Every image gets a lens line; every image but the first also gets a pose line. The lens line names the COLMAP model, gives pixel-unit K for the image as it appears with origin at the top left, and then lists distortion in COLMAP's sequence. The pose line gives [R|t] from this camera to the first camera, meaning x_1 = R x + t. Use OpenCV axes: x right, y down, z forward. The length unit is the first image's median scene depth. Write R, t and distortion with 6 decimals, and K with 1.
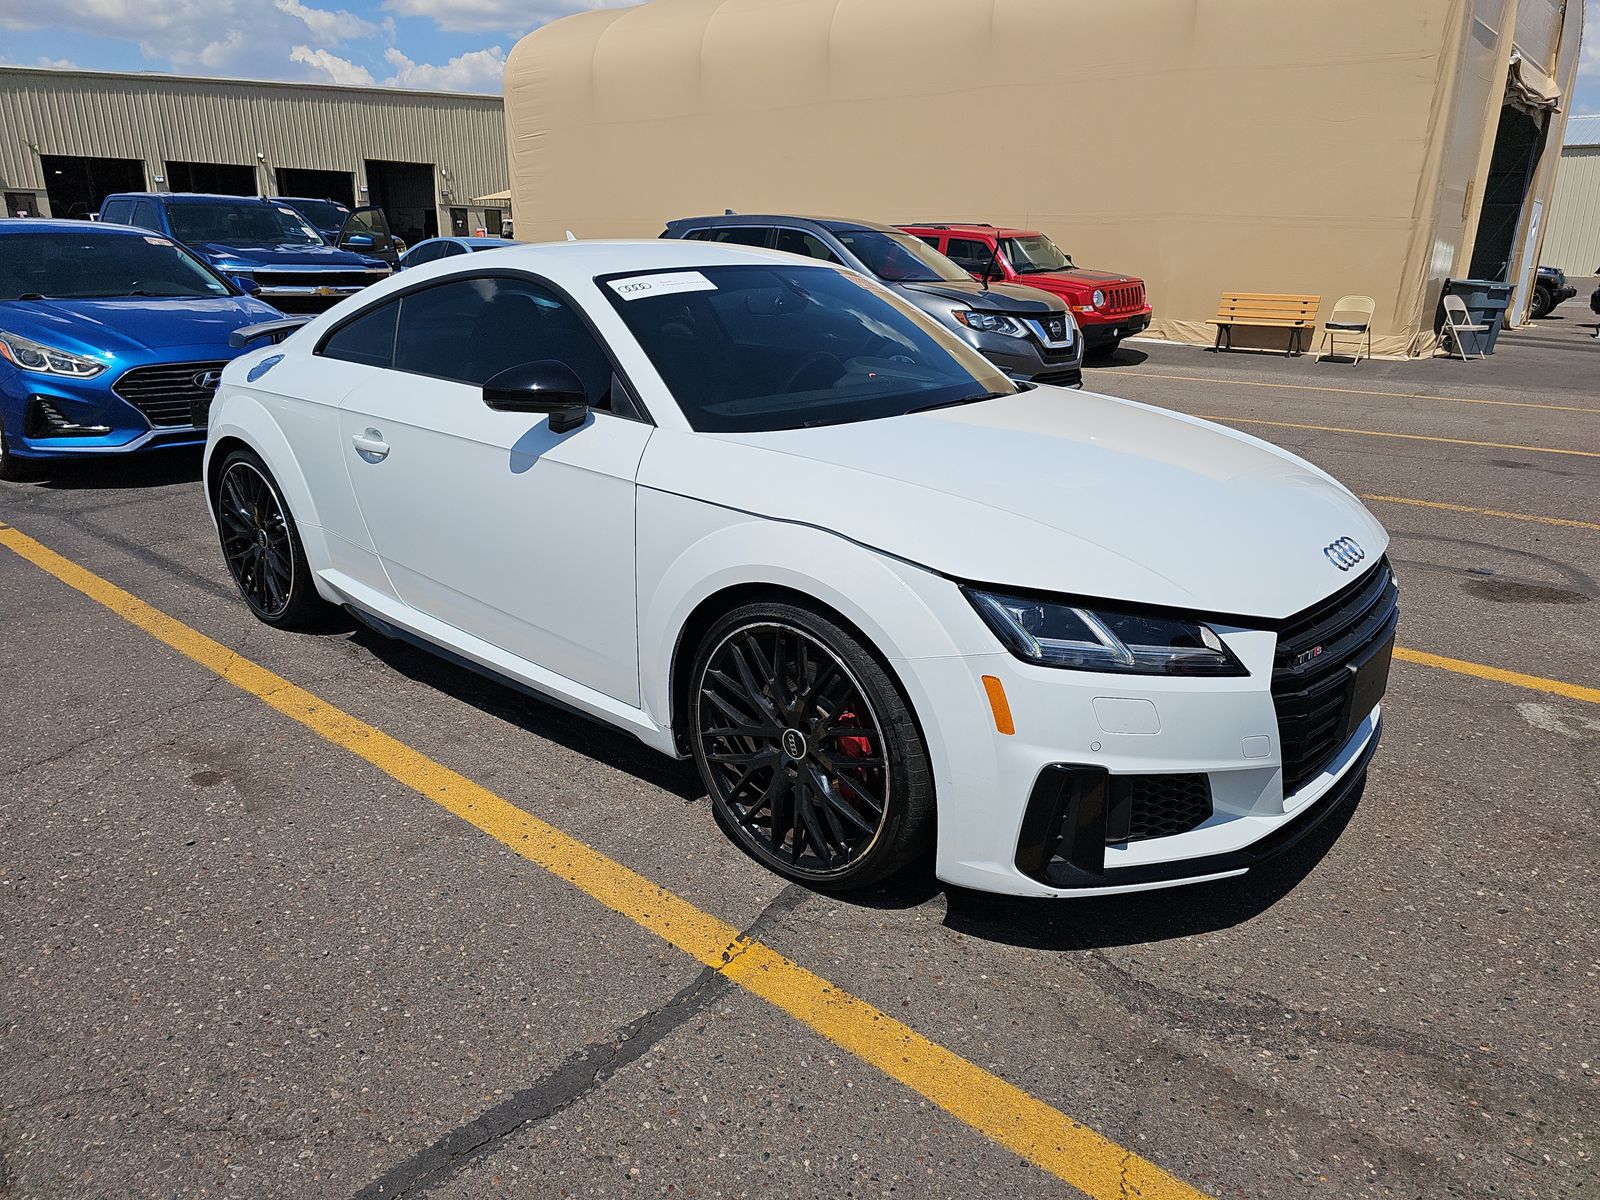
lens RADIAL K [[1067.8, 0, 809.9], [0, 1067.8, 589.4], [0, 0, 1]] dist [0.033820, -0.035571]
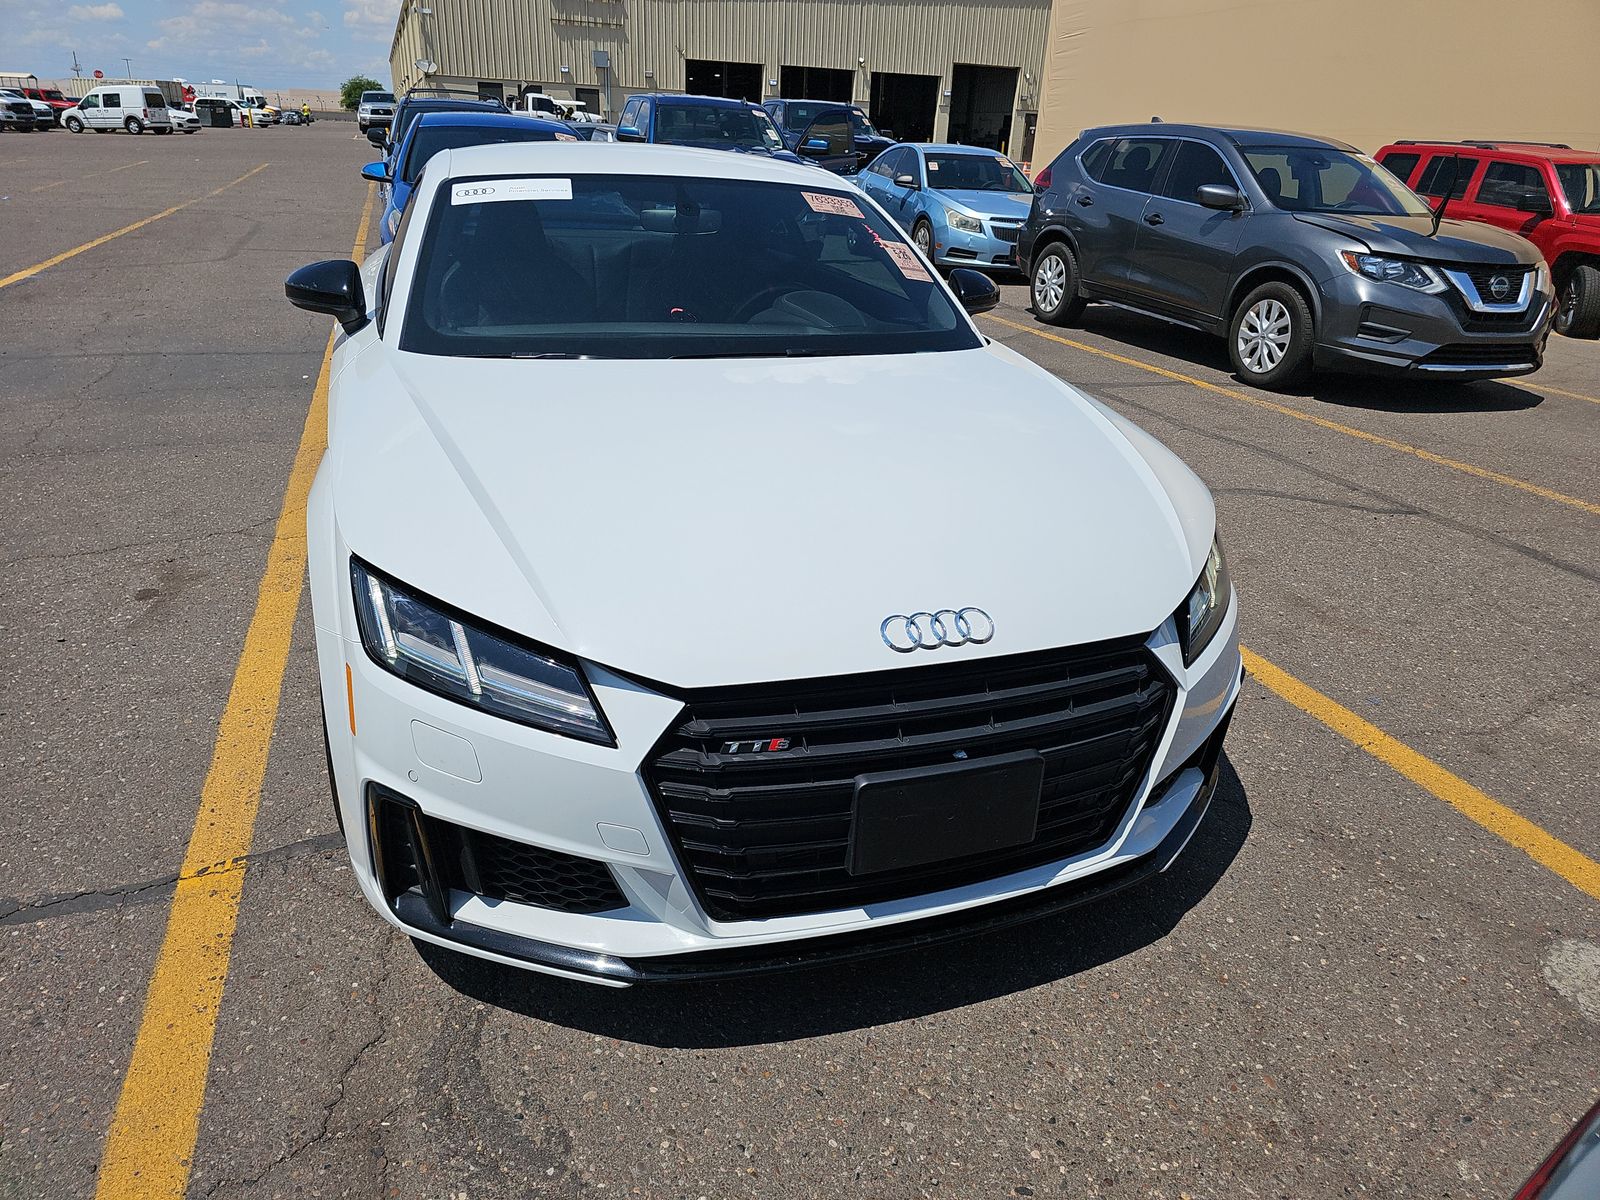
lens RADIAL K [[1067.8, 0, 804.3], [0, 1067.8, 608.4], [0, 0, 1]] dist [0.033820, -0.035571]
pose [[0.865930, 0.224050, -0.447177, 0.202876], [-0.183415, 0.974018, 0.132842, -0.033993], [0.465322, -0.033013, 0.884526, 0.094153]]
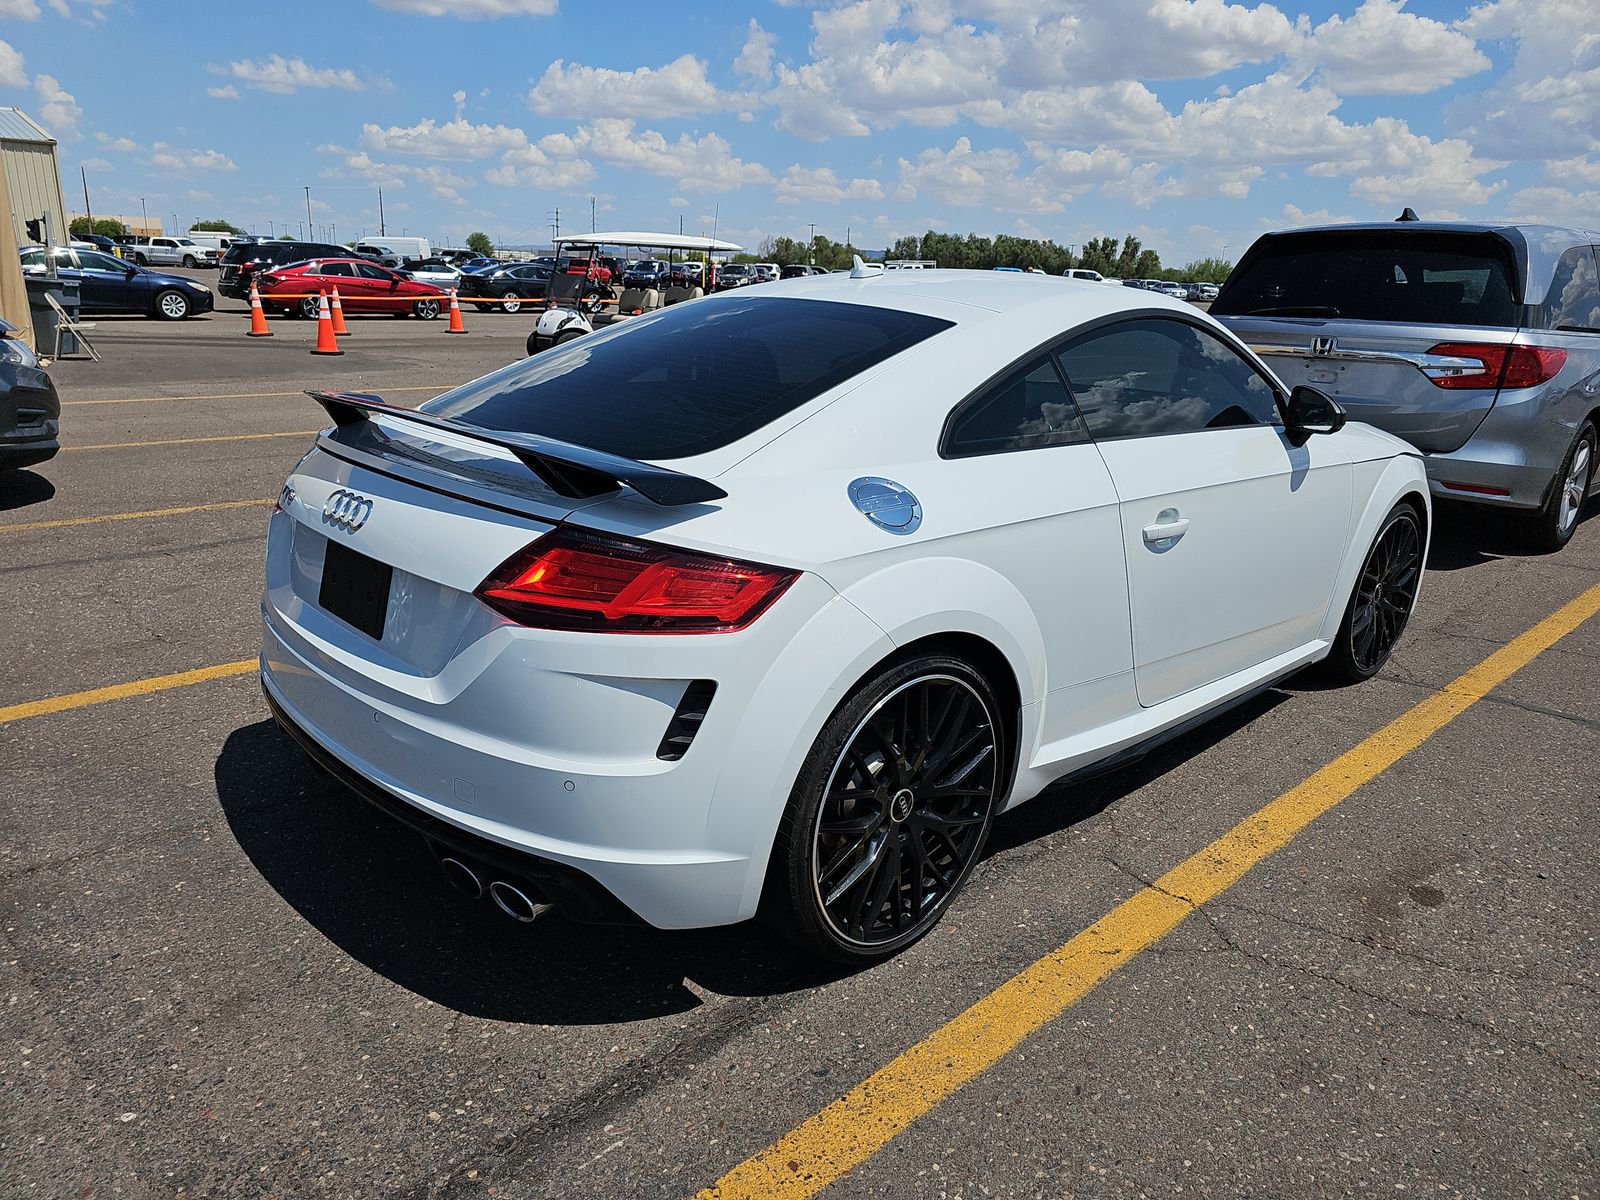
lens RADIAL K [[1067.8, 0, 783.4], [0, 1067.8, 607.9], [0, 0, 1]] dist [0.033820, -0.035571]
pose [[0.116581, -0.298486, 0.947267, -0.463621], [0.268165, 0.927806, 0.259351, -0.138722], [-0.956293, 0.223788, 0.188208, 0.428775]]
